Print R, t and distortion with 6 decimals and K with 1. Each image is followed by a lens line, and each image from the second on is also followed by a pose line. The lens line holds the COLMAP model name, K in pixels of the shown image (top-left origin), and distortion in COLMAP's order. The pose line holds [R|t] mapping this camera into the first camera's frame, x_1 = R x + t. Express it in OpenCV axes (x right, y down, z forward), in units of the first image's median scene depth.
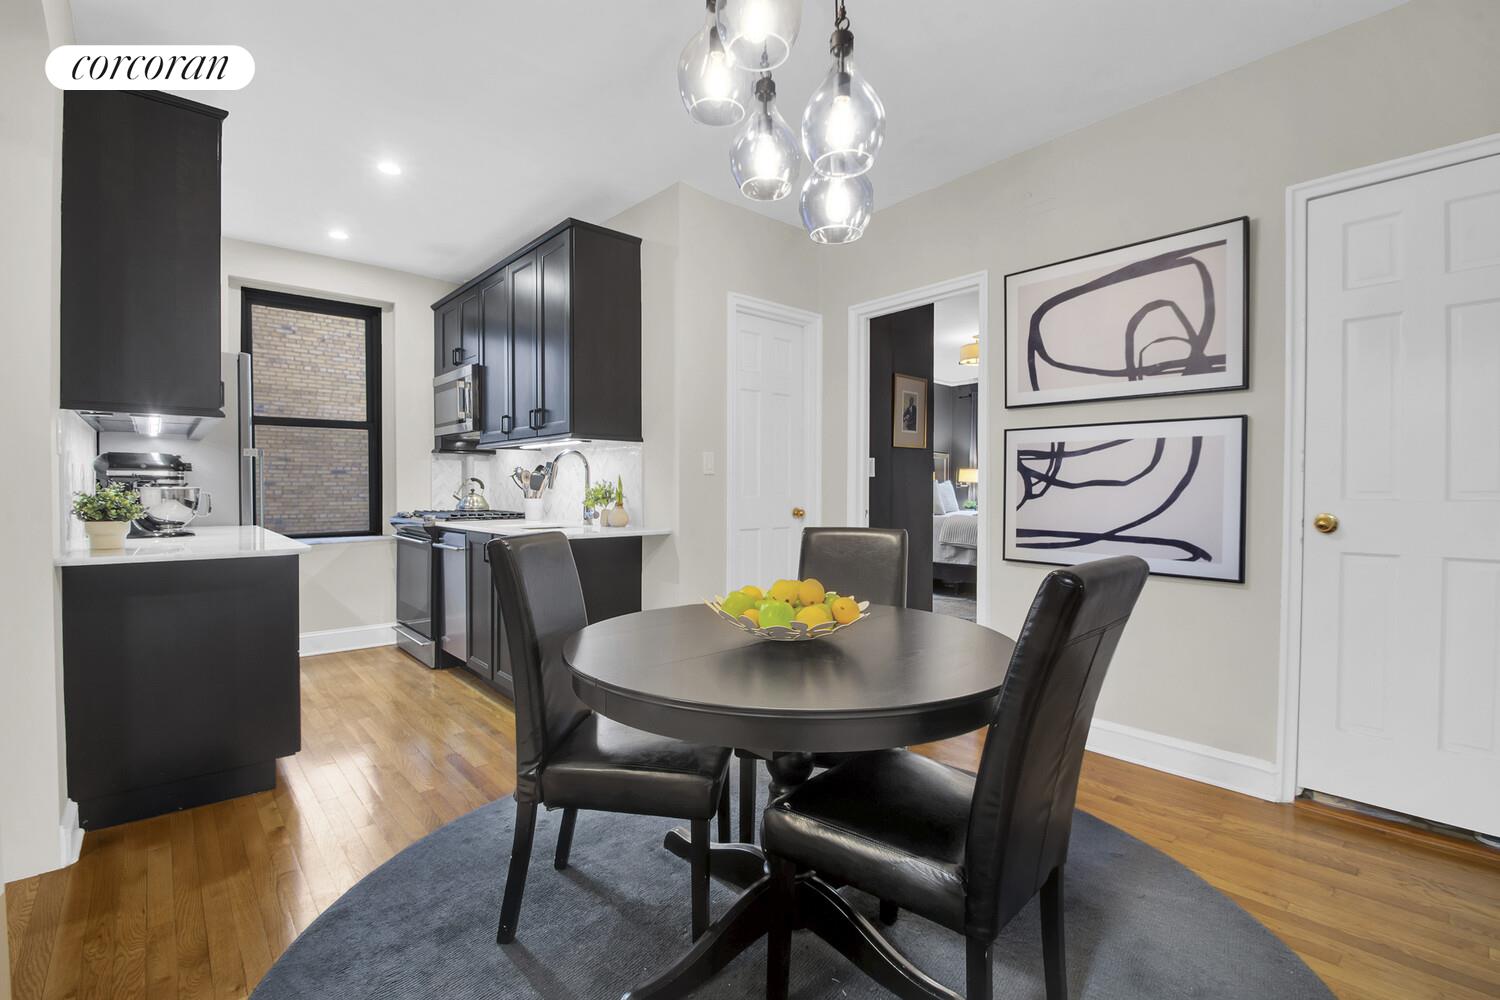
lens RADIAL K [[657.2, 0, 754.6], [0, 657.2, 495.9], [0, 0, 1]] dist [-0.007065, -0.000911]
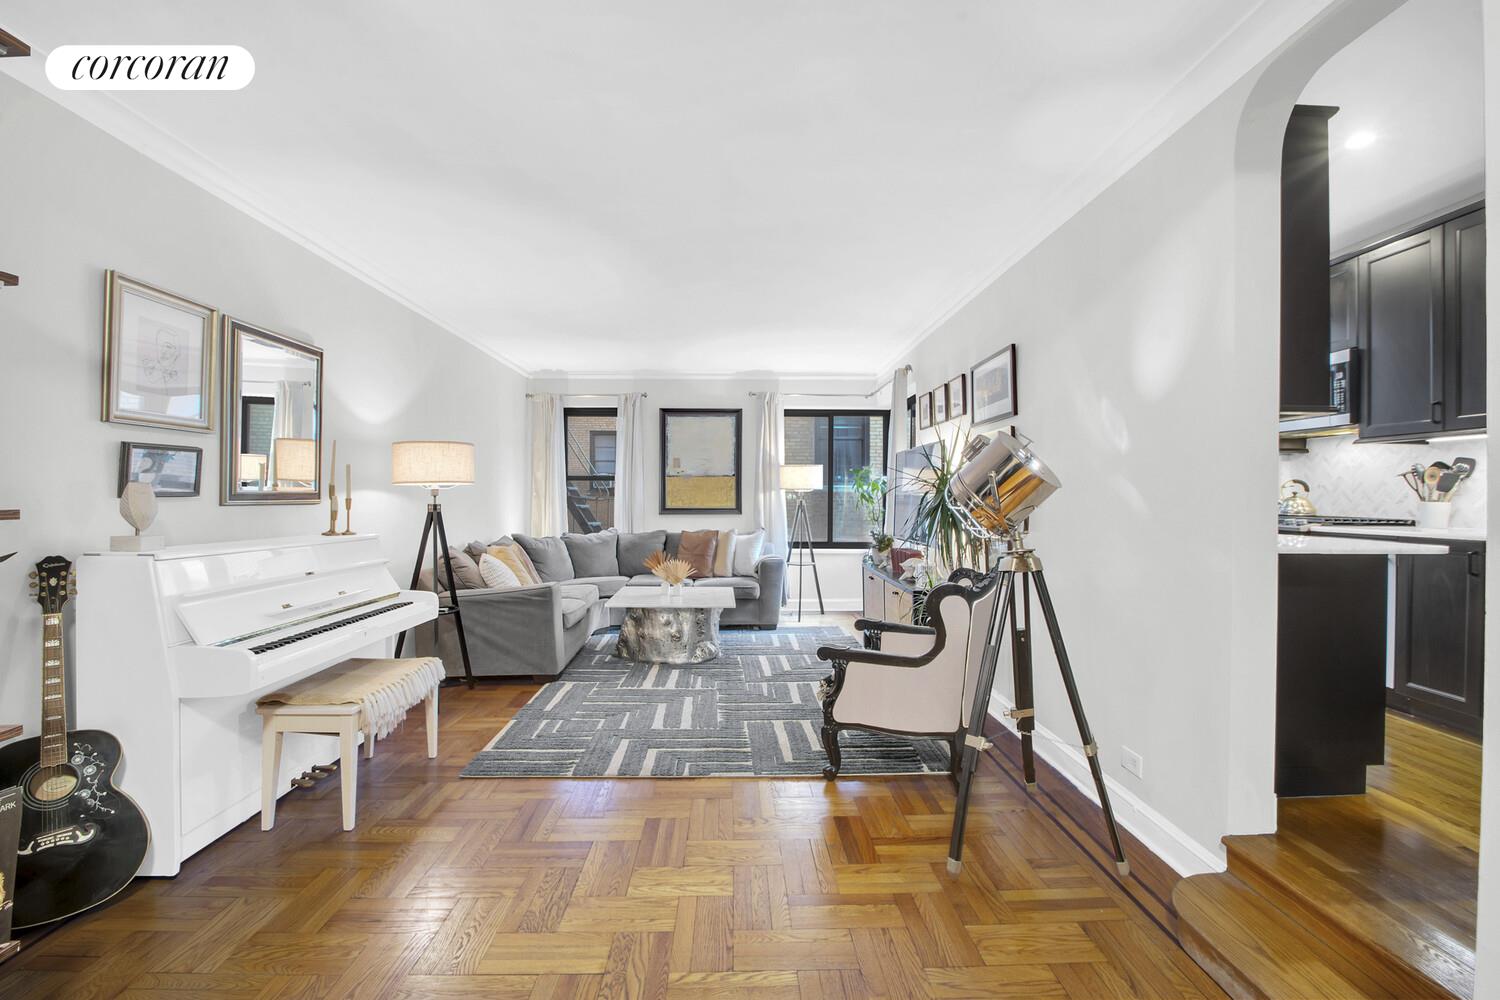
lens RADIAL K [[657.2, 0, 754.6], [0, 657.2, 495.9], [0, 0, 1]] dist [-0.007065, -0.000911]
pose [[0.758723, 0.001691, -0.651411, -0.477901], [-0.011637, 0.999872, -0.010959, 0.015677], [0.651309, 0.015895, 0.758646, -0.187234]]
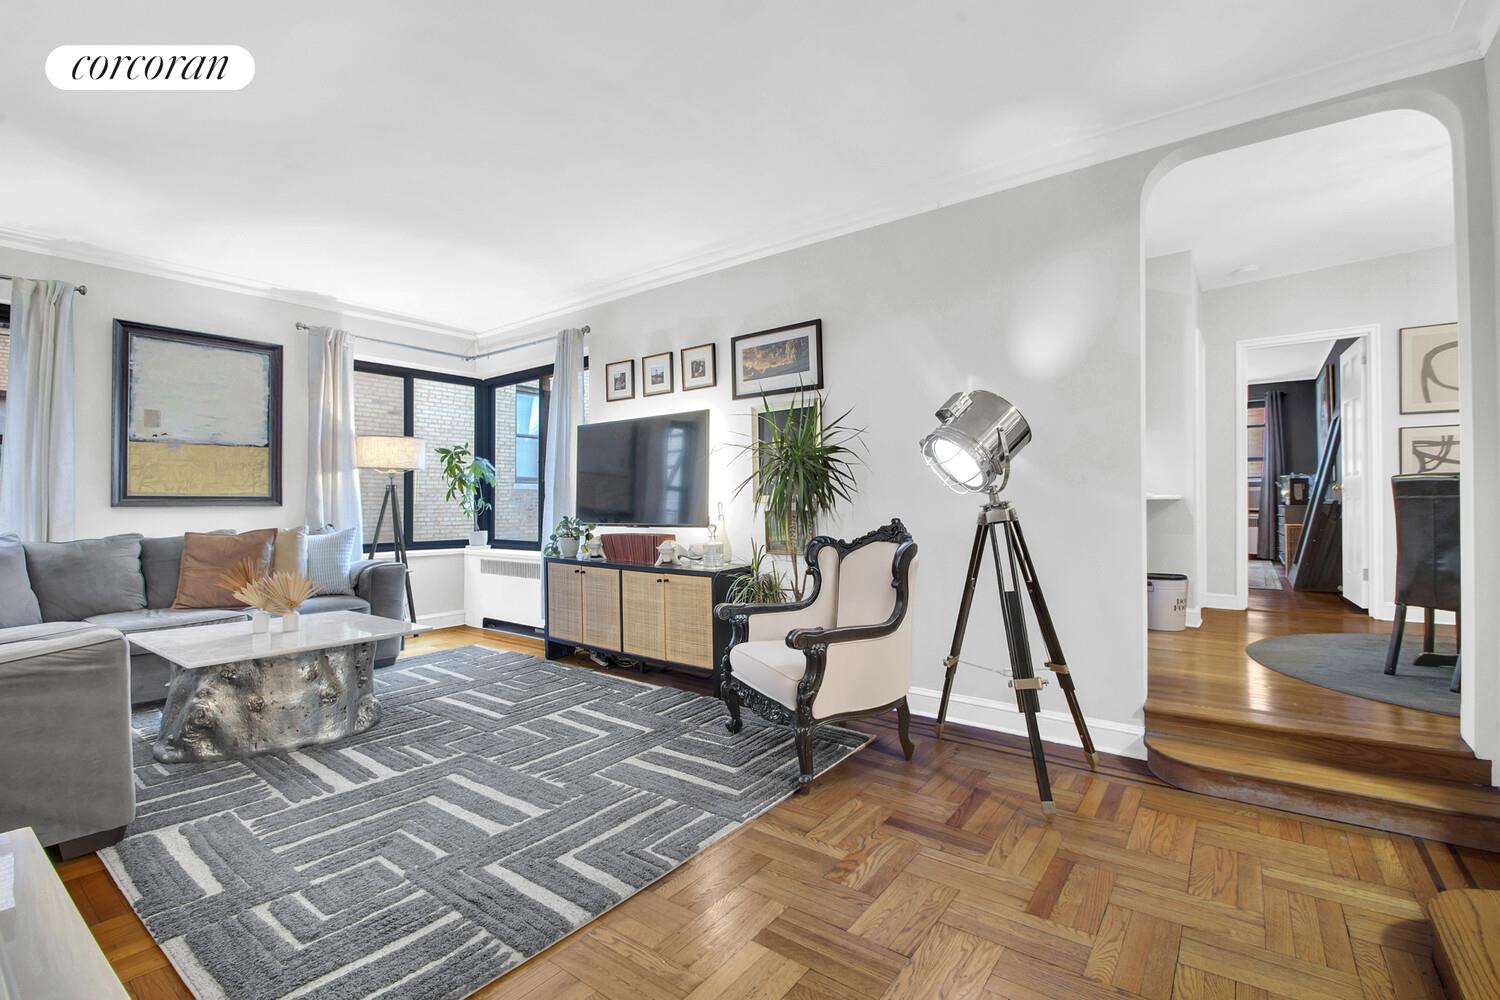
lens RADIAL K [[657.2, 0, 754.6], [0, 657.2, 495.9], [0, 0, 1]] dist [-0.007065, -0.000911]
pose [[0.982813, -0.003327, 0.184573, -1.903864], [0.007725, 0.999703, -0.023116, 0.133145], [-0.184441, 0.024145, 0.982547, -0.132234]]
